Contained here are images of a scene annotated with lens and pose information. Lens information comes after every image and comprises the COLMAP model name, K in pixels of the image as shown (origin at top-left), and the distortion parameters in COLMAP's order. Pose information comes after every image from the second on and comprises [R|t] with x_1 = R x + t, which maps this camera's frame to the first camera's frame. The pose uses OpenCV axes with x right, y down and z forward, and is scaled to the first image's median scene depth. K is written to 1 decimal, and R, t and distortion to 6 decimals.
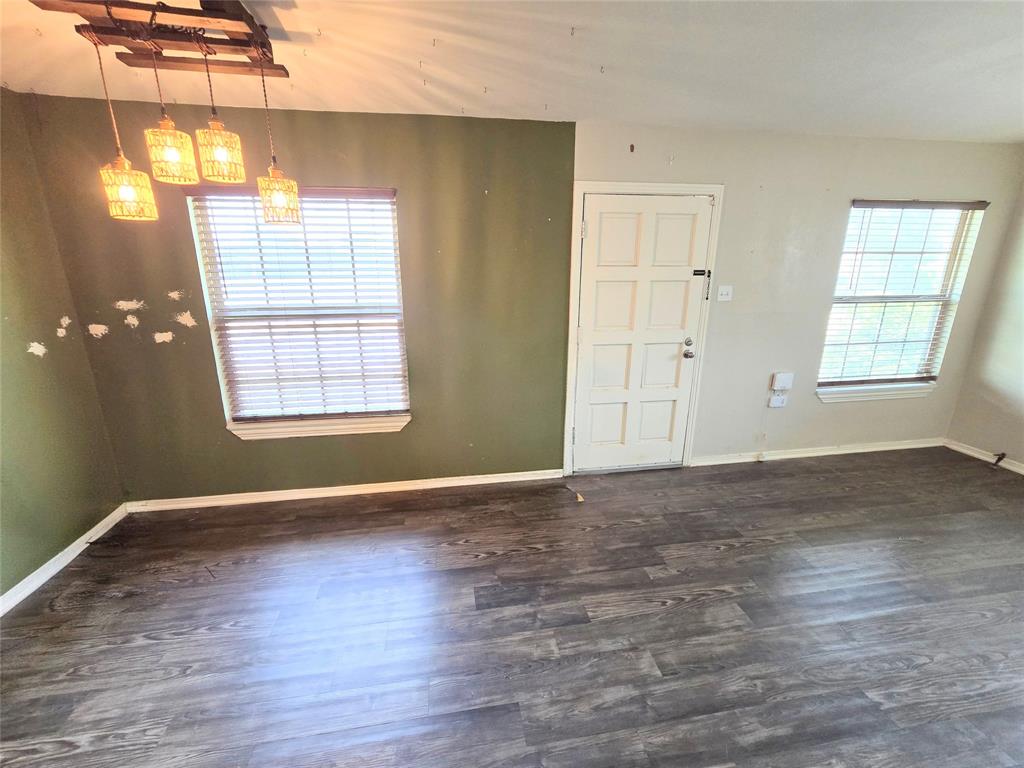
lens RADIAL K [[420.6, 0, 511.6], [0, 420.6, 380.8], [0, 0, 1]] dist [-0.001163, 0.000394]
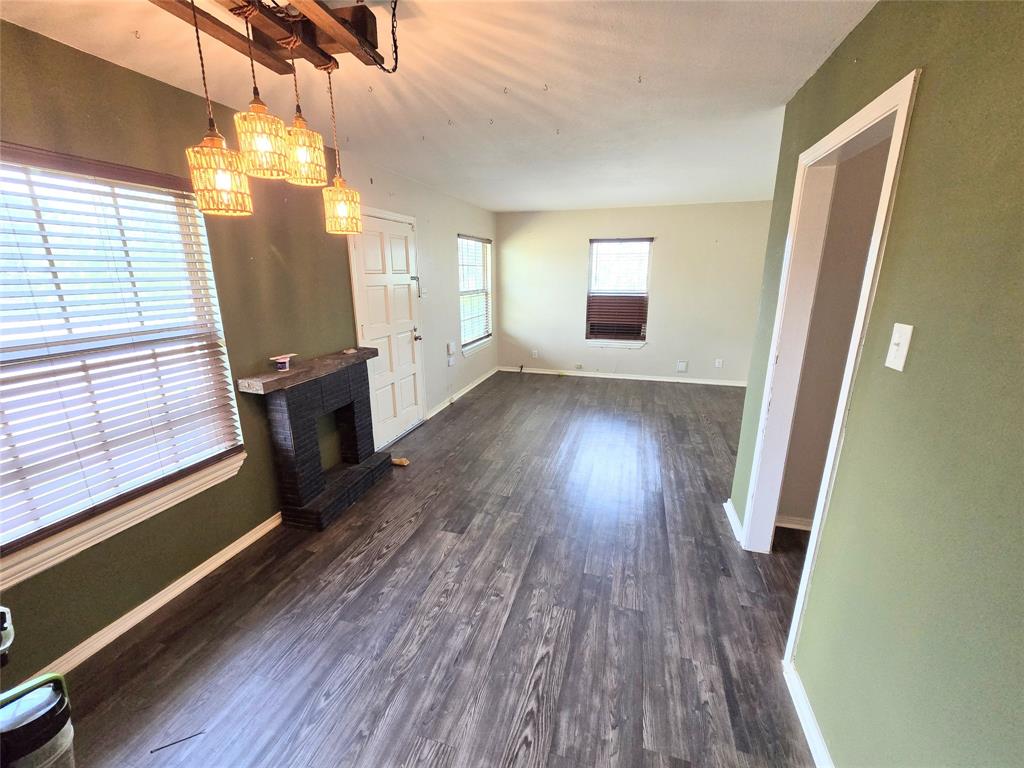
lens RADIAL K [[417.0, 0, 512.0], [0, 417.0, 384.0], [0, 0, 1]] dist [-0.001366, -0.000076]
pose [[0.433010, -0.233158, 0.870712, -0.781163], [0.238350, 0.961201, 0.138856, -0.039374], [-0.869305, 0.147409, 0.471783, 0.133272]]
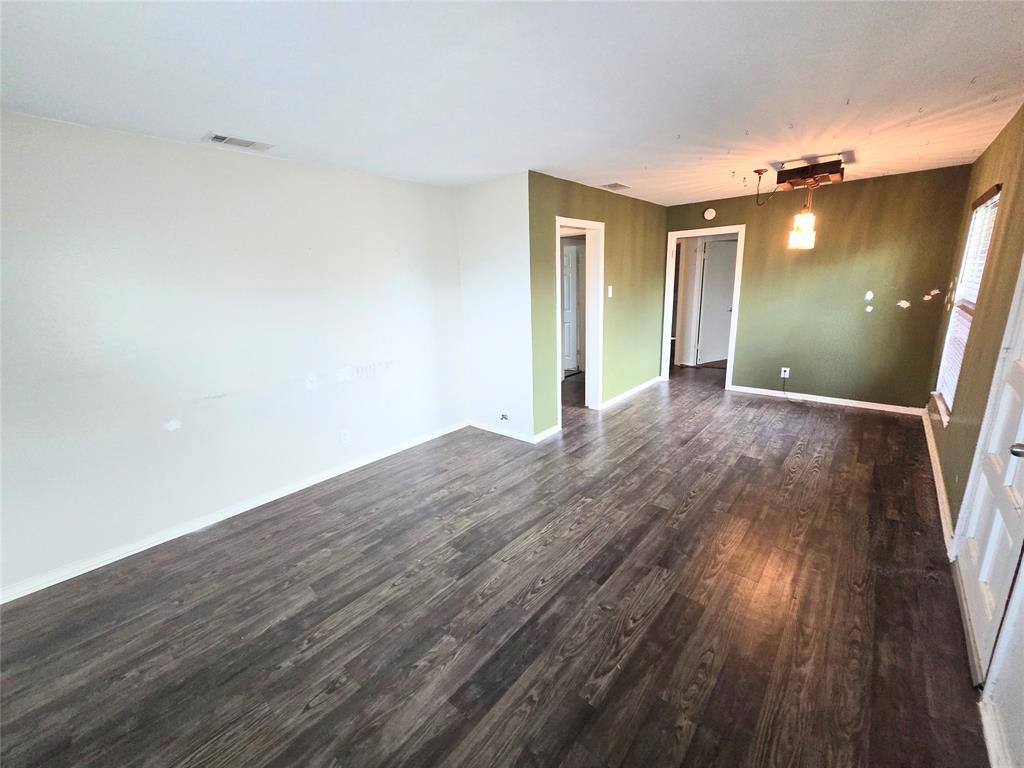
lens RADIAL K [[420.6, 0, 511.6], [0, 420.6, 380.8], [0, 0, 1]] dist [-0.001163, 0.000394]
pose [[-0.765055, 0.181743, -0.617786, 1.312770], [-0.130090, 0.895951, 0.424675, -0.294730], [0.630688, 0.405268, -0.661809, 1.082508]]
